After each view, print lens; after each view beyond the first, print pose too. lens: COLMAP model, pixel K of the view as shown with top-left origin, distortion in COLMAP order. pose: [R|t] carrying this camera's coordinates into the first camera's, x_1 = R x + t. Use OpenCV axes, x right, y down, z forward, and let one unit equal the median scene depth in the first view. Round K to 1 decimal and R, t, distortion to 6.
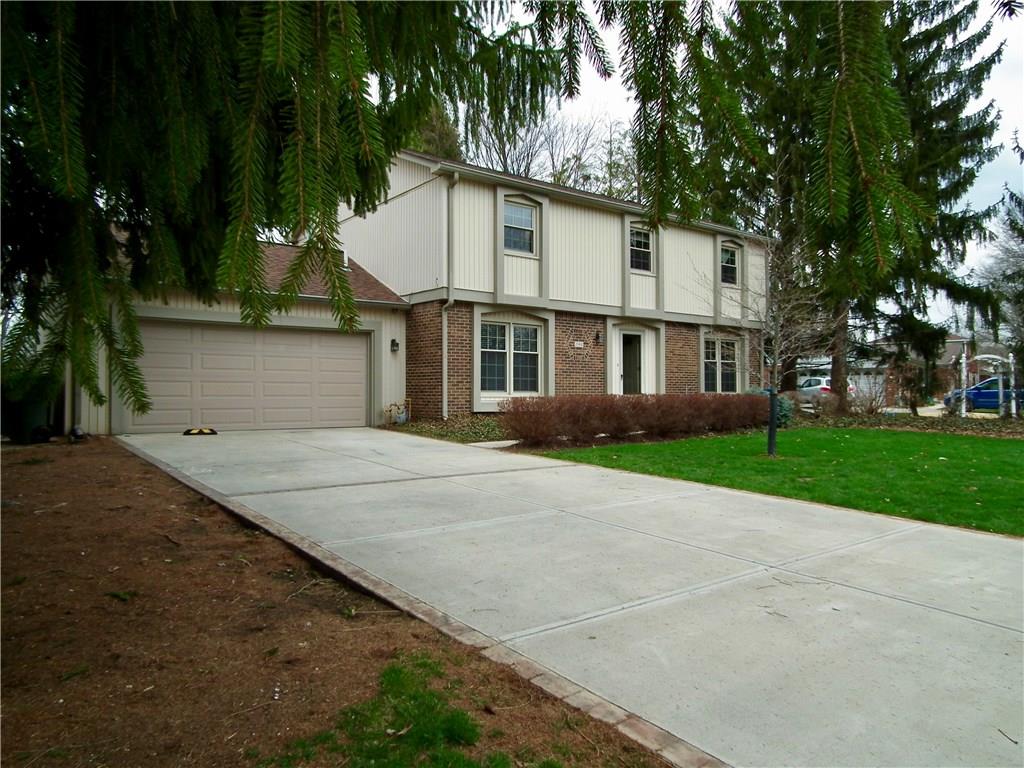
lens RADIAL K [[742.4, 0, 512.0], [0, 742.4, 384.0], [0, 0, 1]] dist [-0.007000, -0.003142]
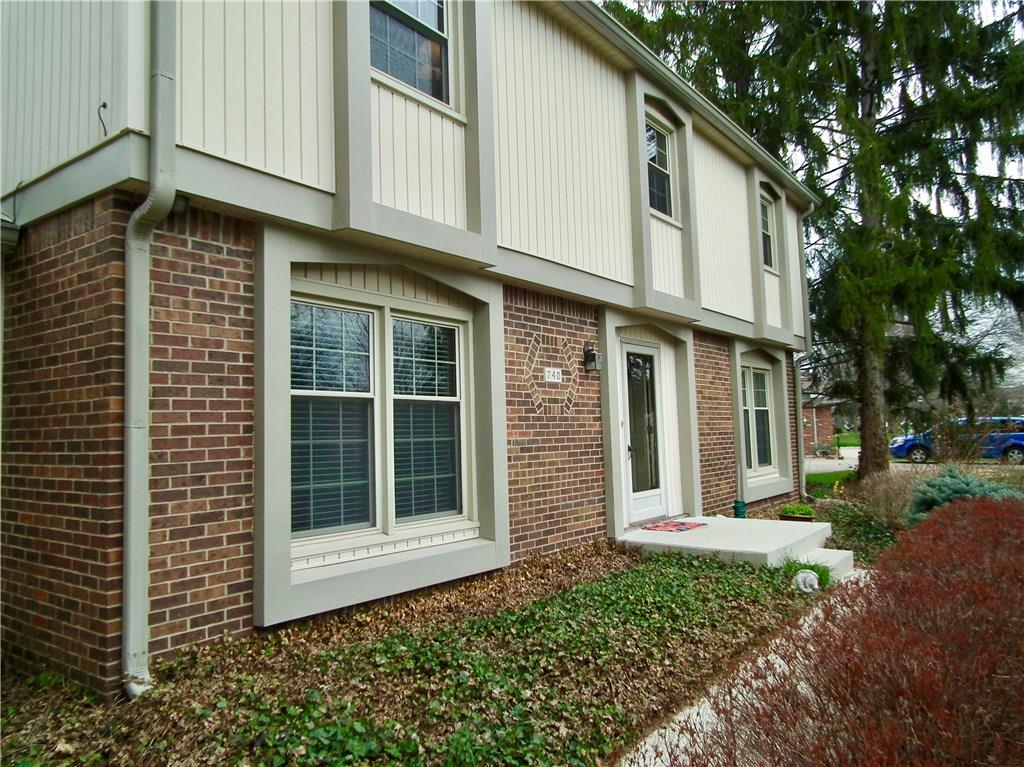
lens RADIAL K [[742.4, 0, 512.0], [0, 742.4, 383.5], [0, 0, 1]] dist [-0.007000, -0.003142]
pose [[0.967787, -0.010192, 0.251563, -0.029807], [0.024887, 0.998159, -0.055304, -0.030139], [-0.250537, 0.059783, 0.966259, 0.673684]]
